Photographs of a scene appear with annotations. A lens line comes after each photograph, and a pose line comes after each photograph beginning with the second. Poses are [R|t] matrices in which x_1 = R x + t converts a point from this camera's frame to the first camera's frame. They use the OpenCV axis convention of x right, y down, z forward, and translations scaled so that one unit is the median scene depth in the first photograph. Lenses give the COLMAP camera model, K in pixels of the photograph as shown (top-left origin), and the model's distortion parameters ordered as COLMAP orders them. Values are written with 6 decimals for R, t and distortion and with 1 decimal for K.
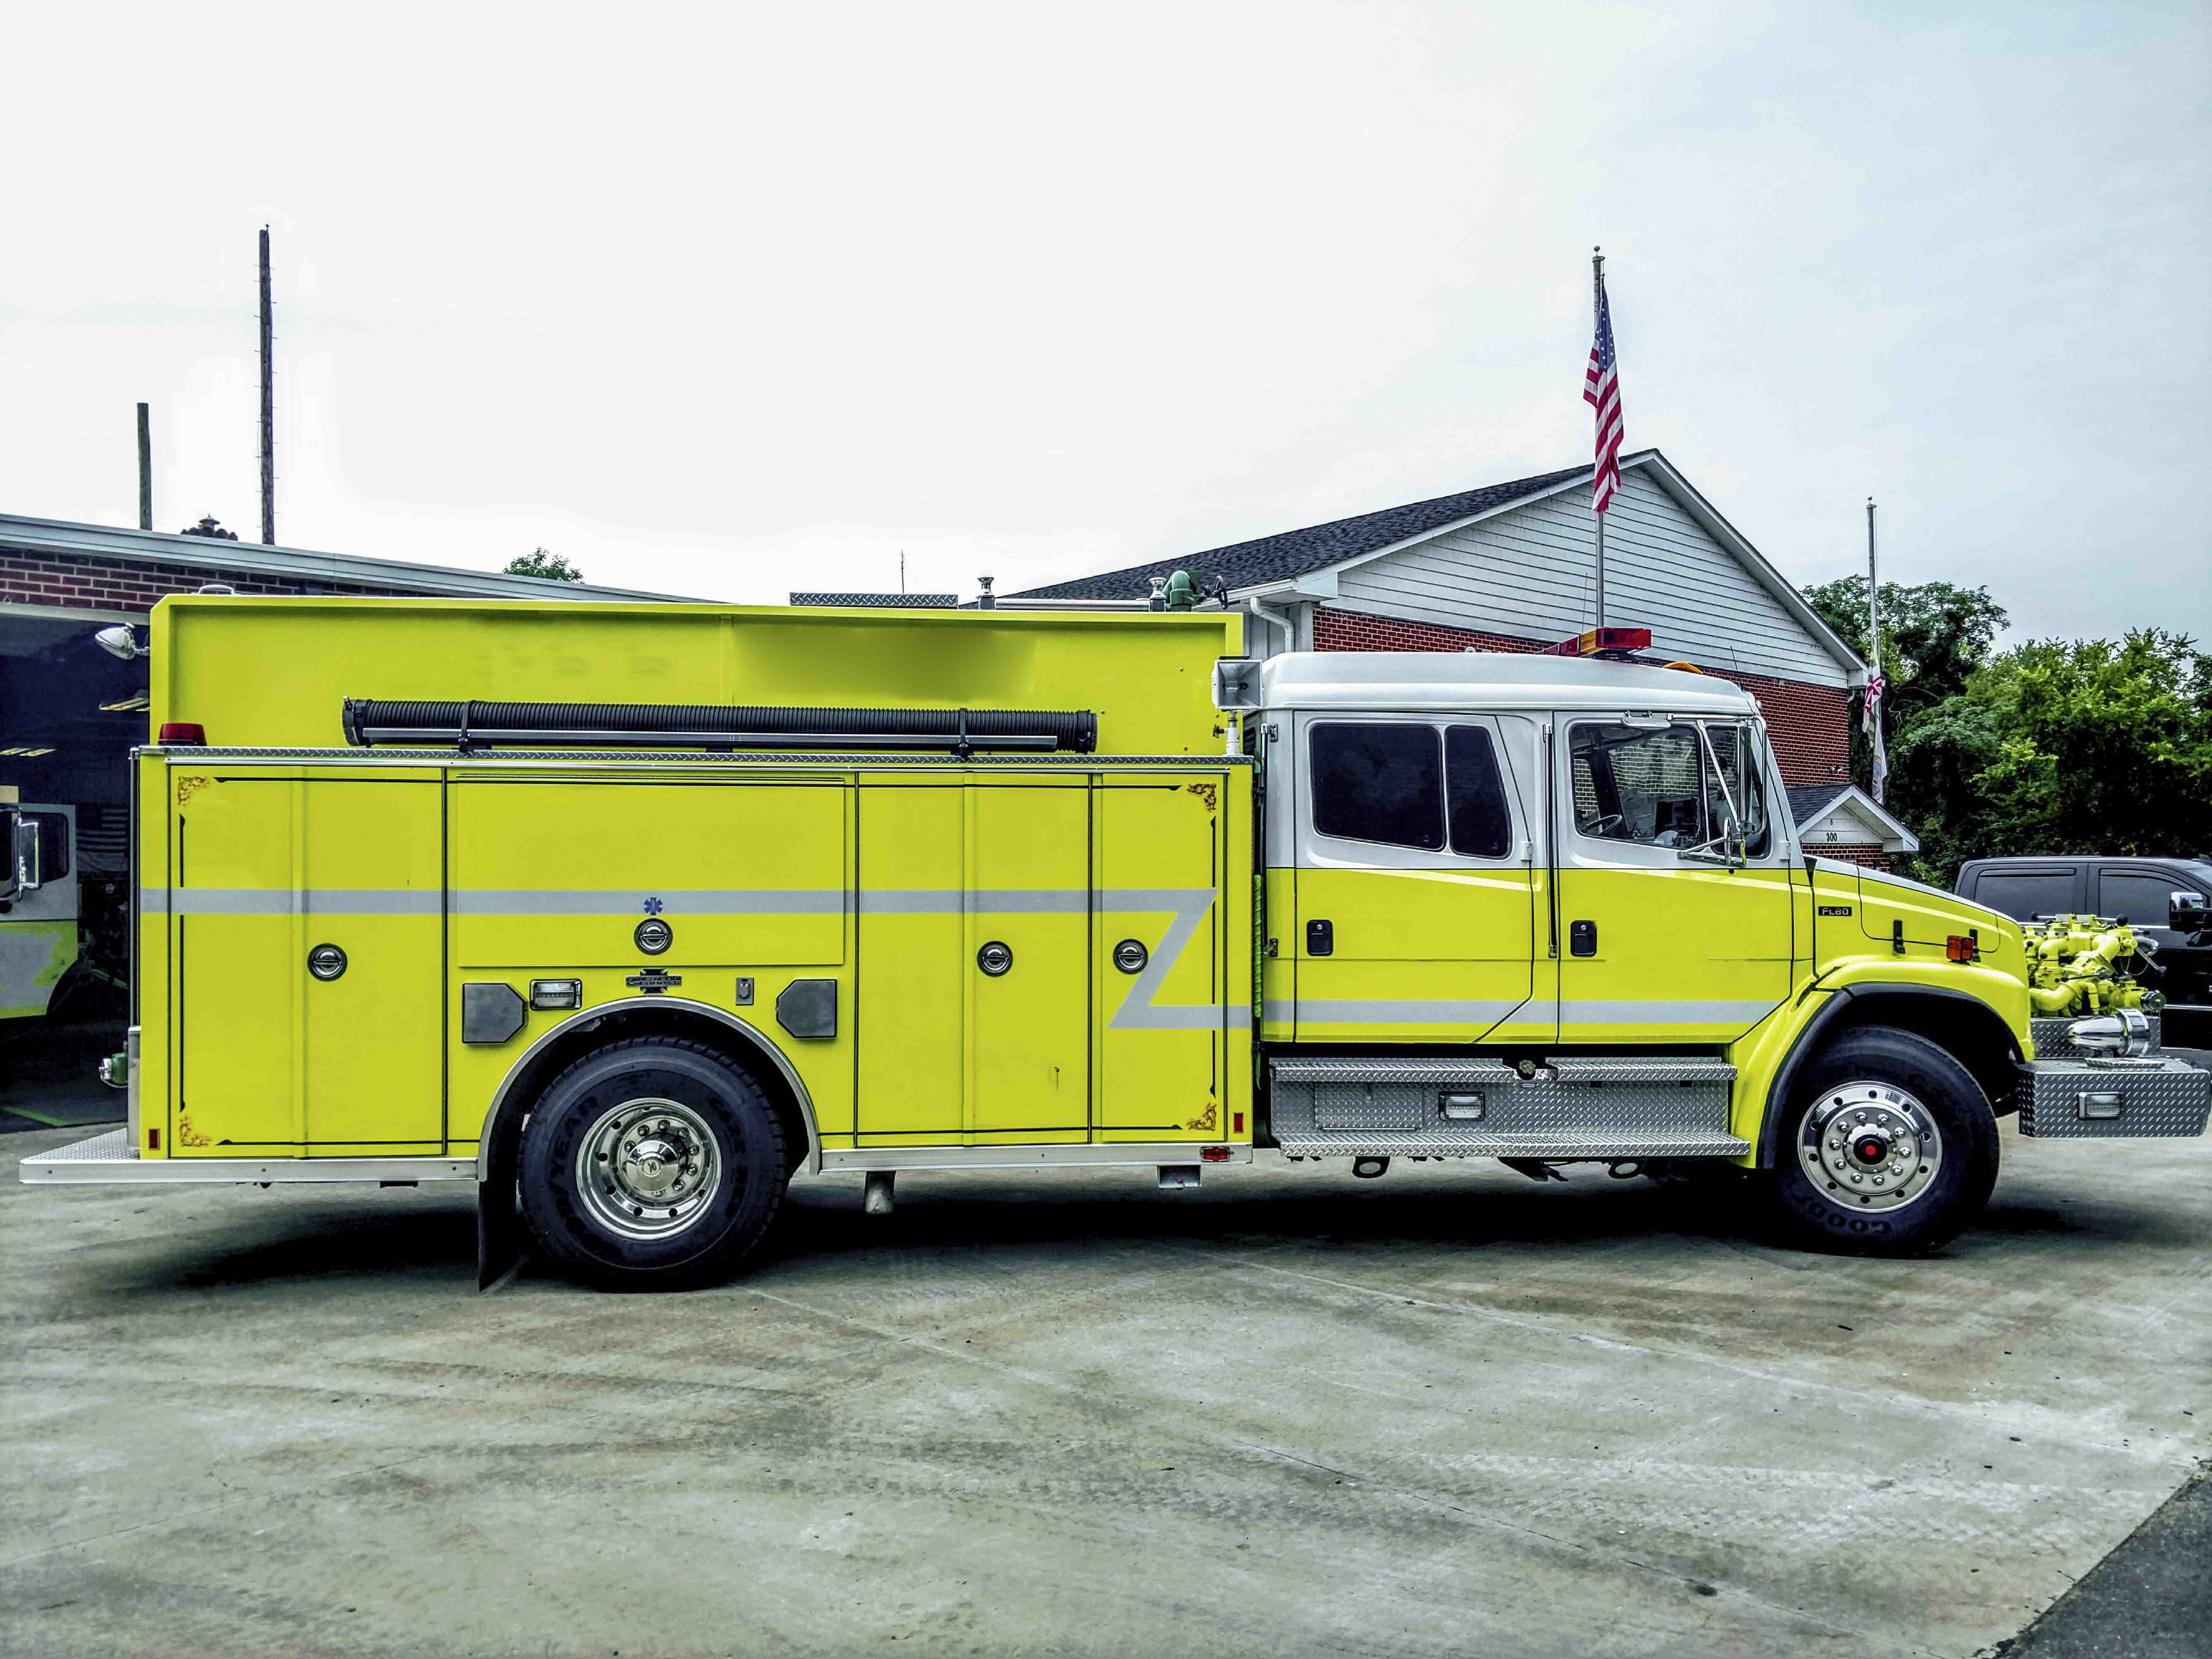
lens RADIAL K [[1790.1, 0, 1162.3], [0, 1790.1, 832.0], [0, 0, 1]] dist [0.075213, -0.082617]
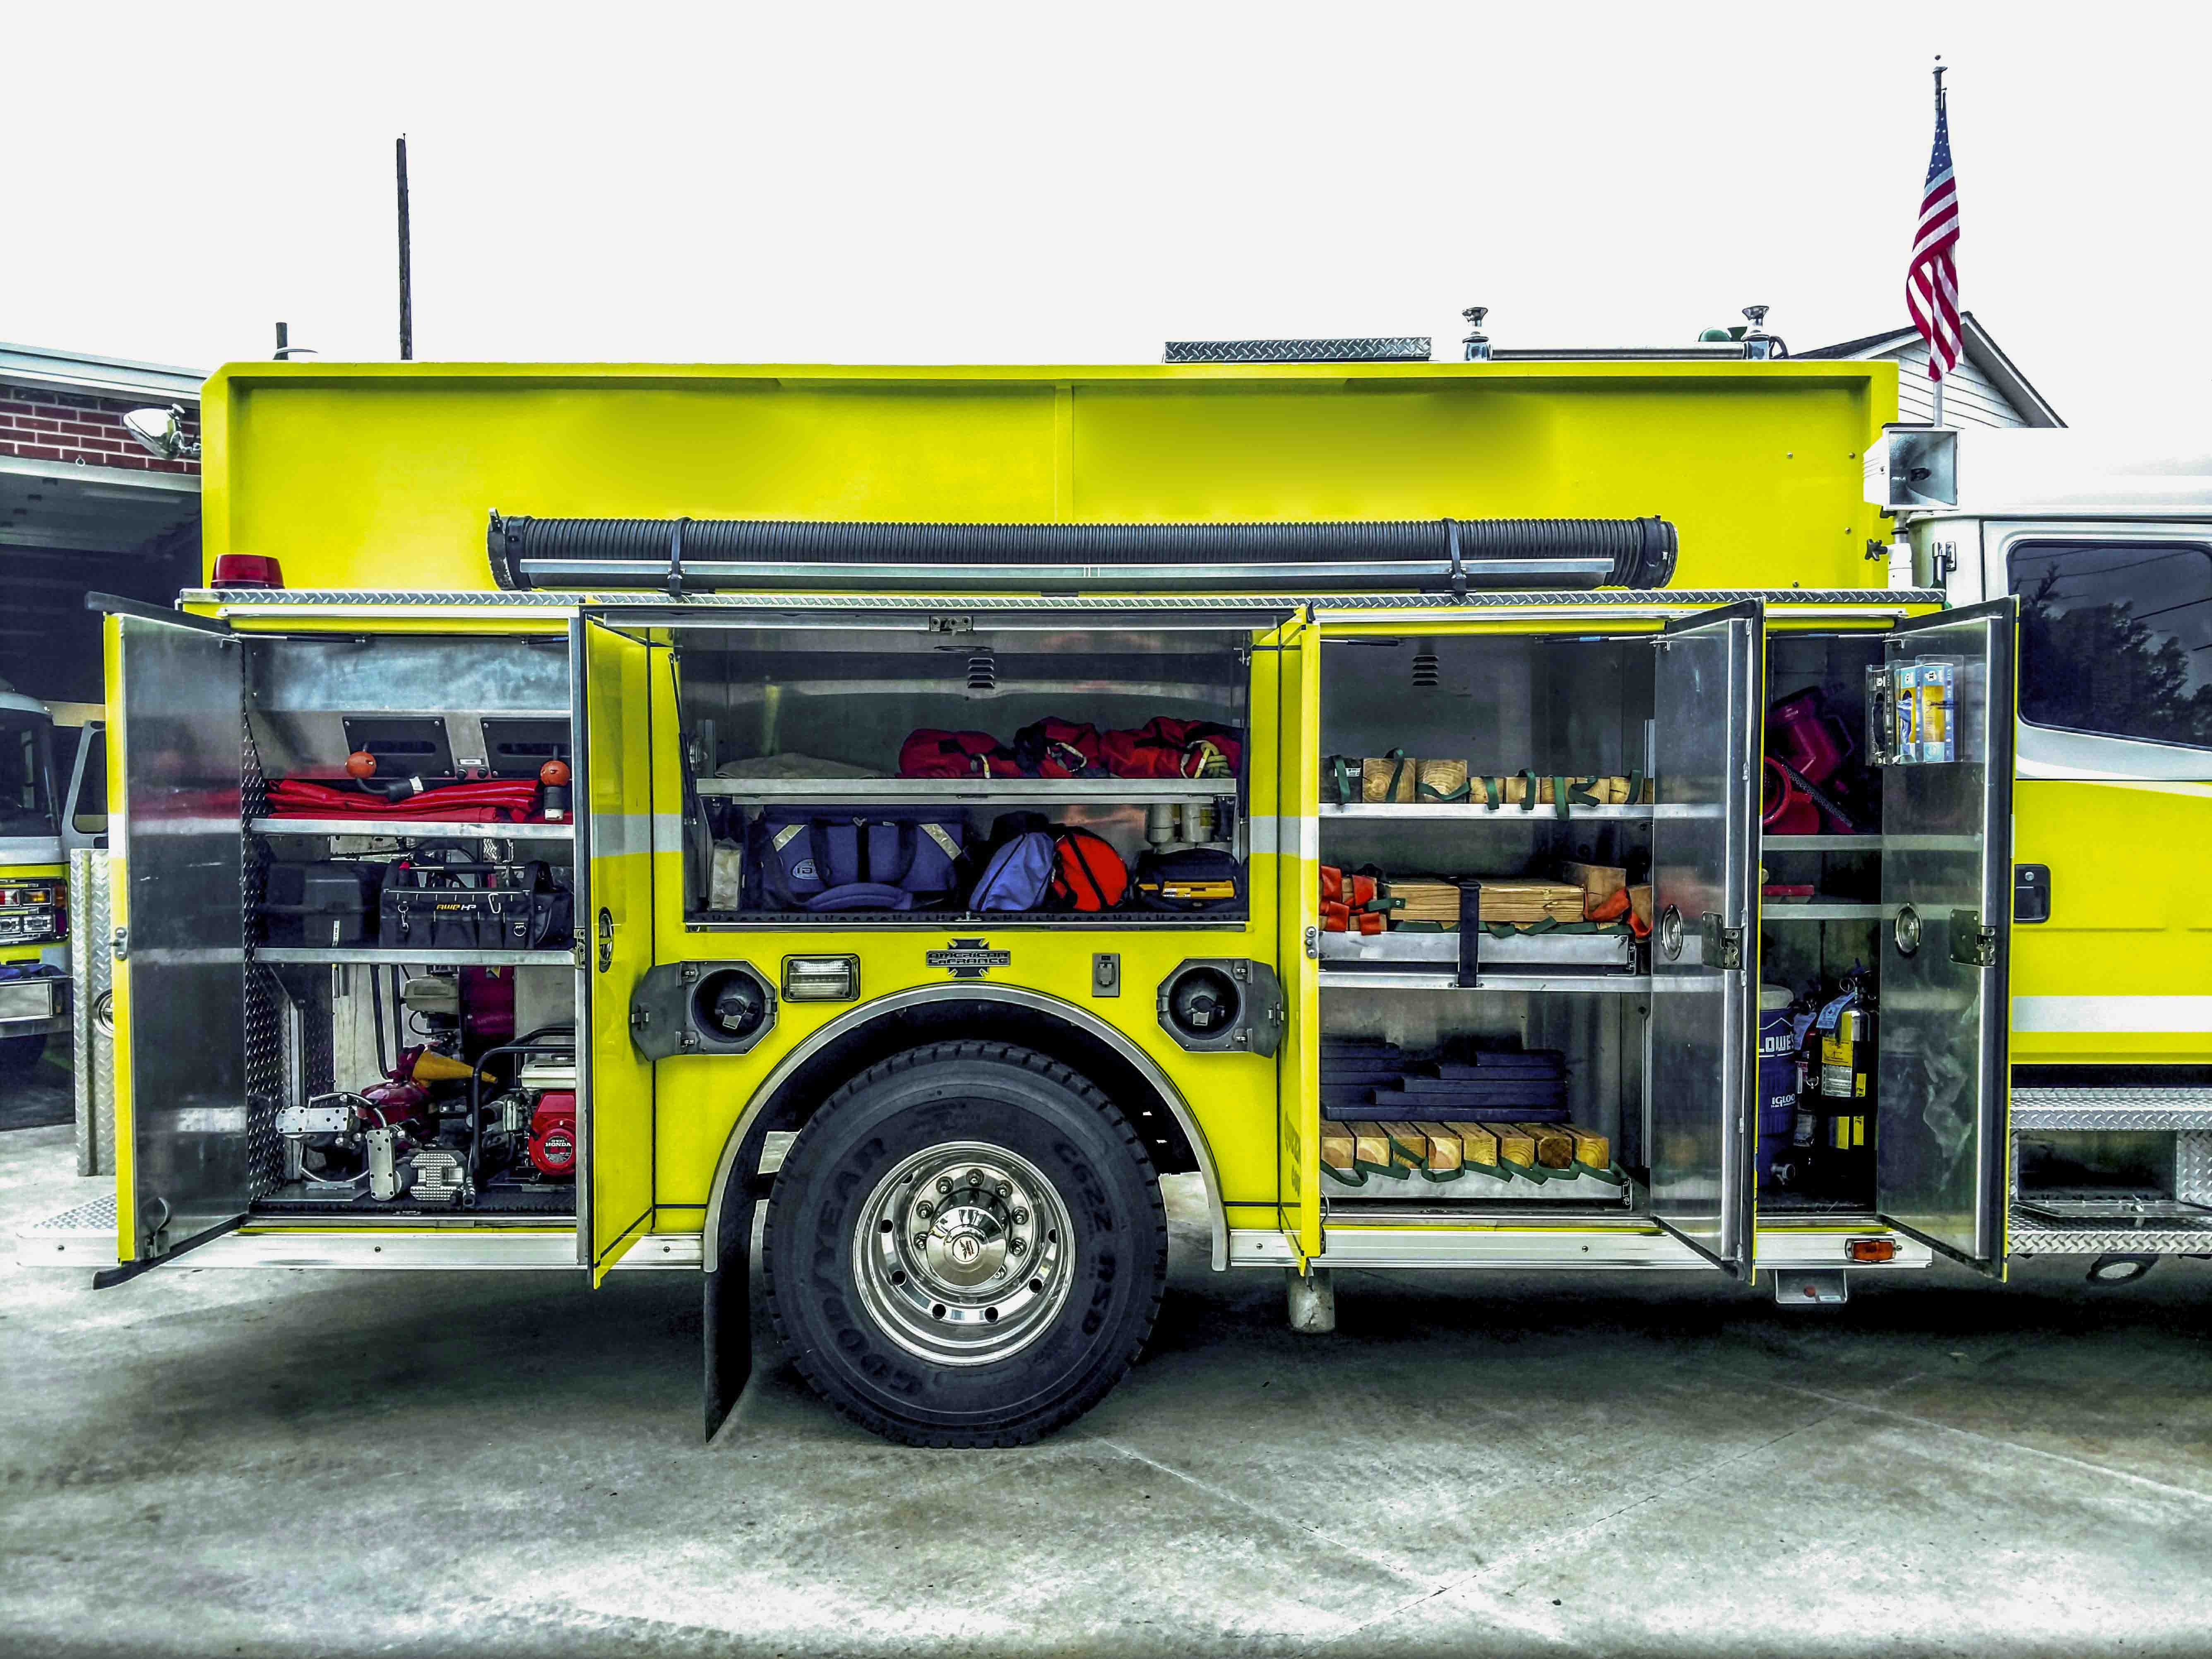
lens RADIAL K [[1707.4, 0, 1106.0], [0, 1707.4, 829.5], [0, 0, 1]] dist [0.077413, -0.097889]
pose [[0.996768, -0.000282, -0.080332, -0.185395], [0.002308, 0.999682, 0.025127, 0.023437], [0.080300, -0.025231, 0.996451, 0.406652]]
